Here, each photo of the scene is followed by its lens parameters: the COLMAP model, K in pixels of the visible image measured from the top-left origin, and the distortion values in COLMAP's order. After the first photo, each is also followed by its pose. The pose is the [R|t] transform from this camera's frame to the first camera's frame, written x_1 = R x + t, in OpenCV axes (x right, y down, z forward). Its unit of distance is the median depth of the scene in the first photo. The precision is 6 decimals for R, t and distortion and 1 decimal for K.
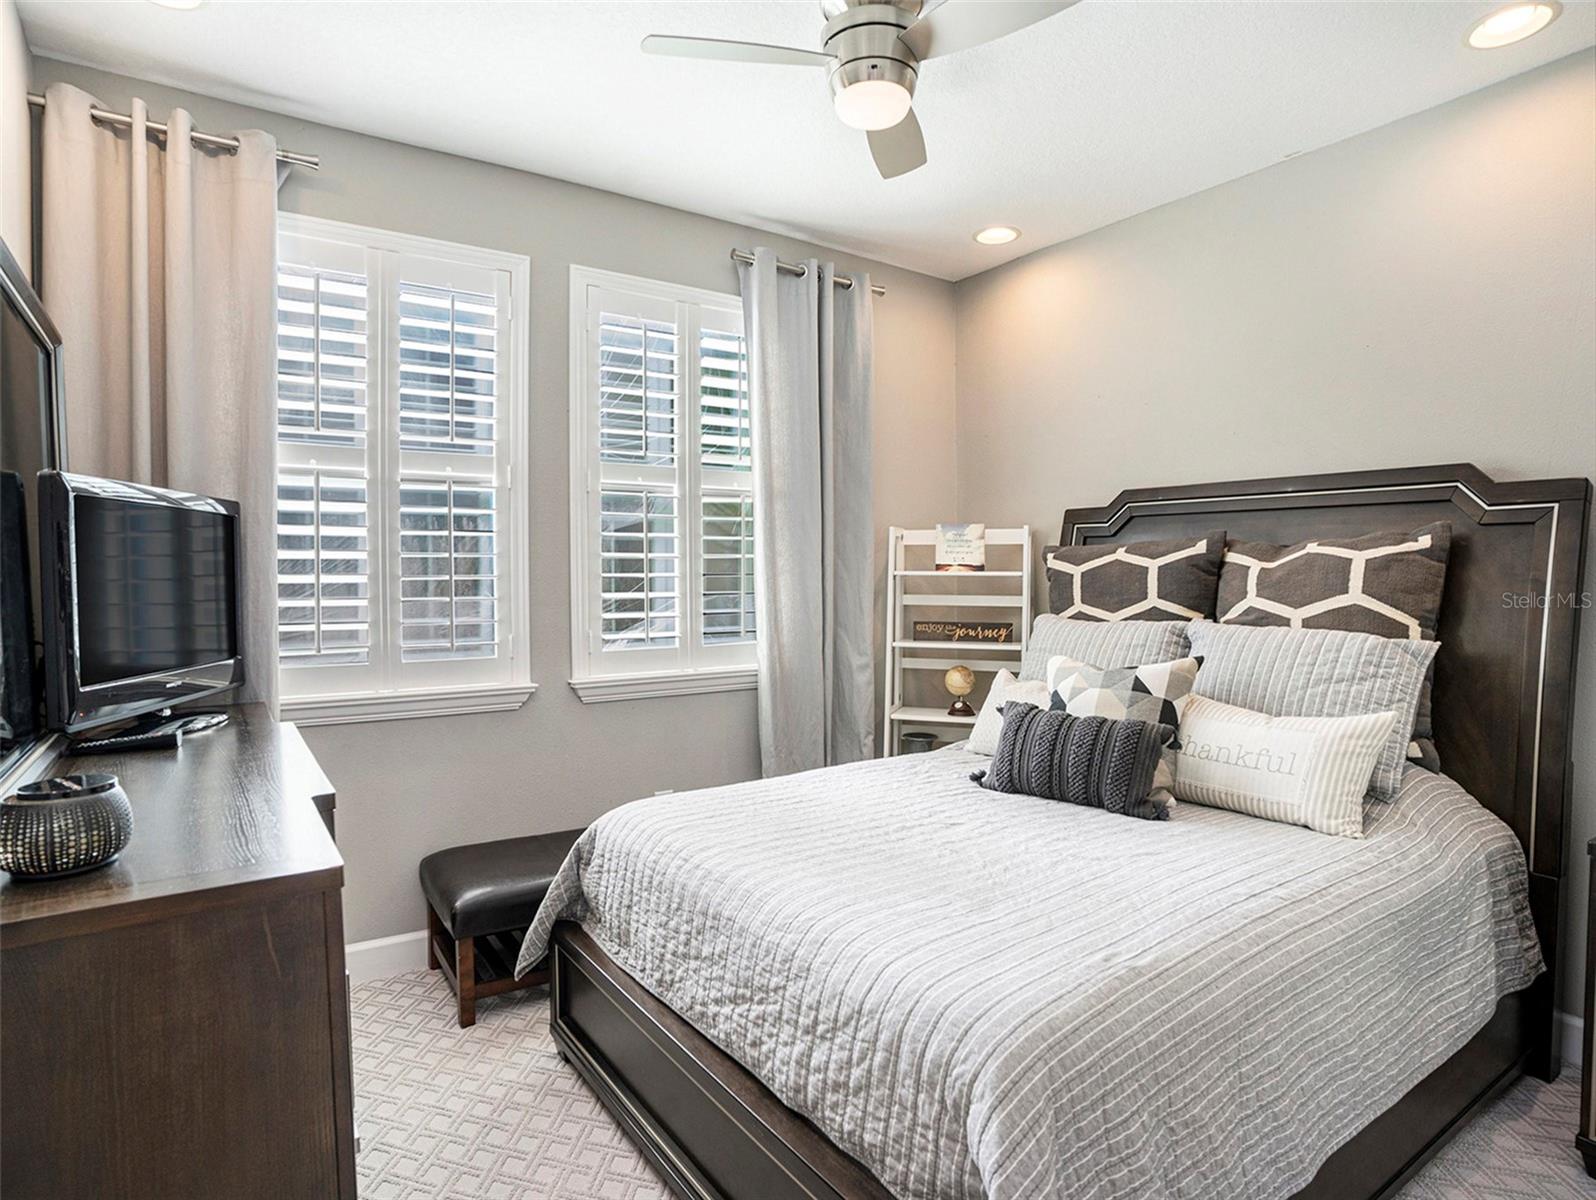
lens RADIAL K [[877.8, 0, 783.0], [0, 877.8, 588.5], [0, 0, 1]] dist [-0.065503, 0.029340]
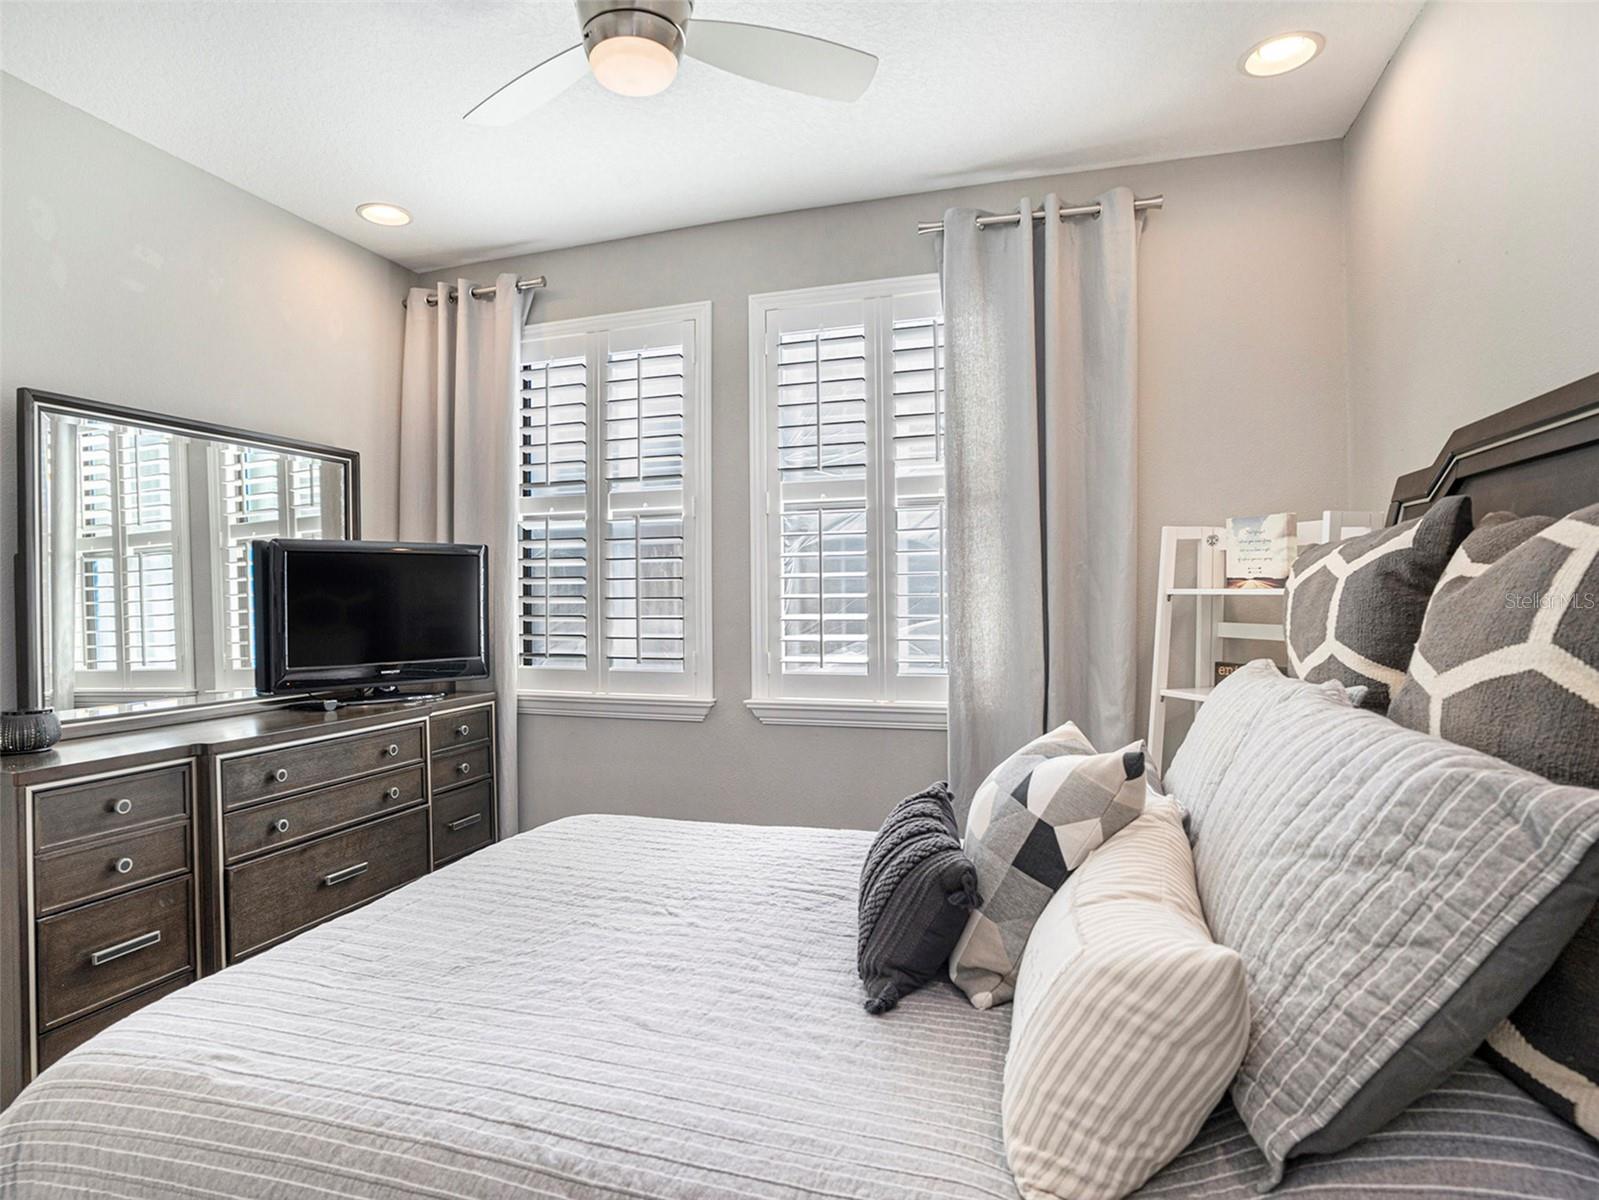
lens RADIAL K [[879.4, 0, 784.5], [0, 879.4, 588.5], [0, 0, 1]] dist [-0.065503, 0.029340]
pose [[0.613712, -0.009446, -0.789474, 0.783141], [-0.007517, 0.999813, -0.017805, -0.009275], [0.789494, 0.016862, 0.613526, 0.524735]]
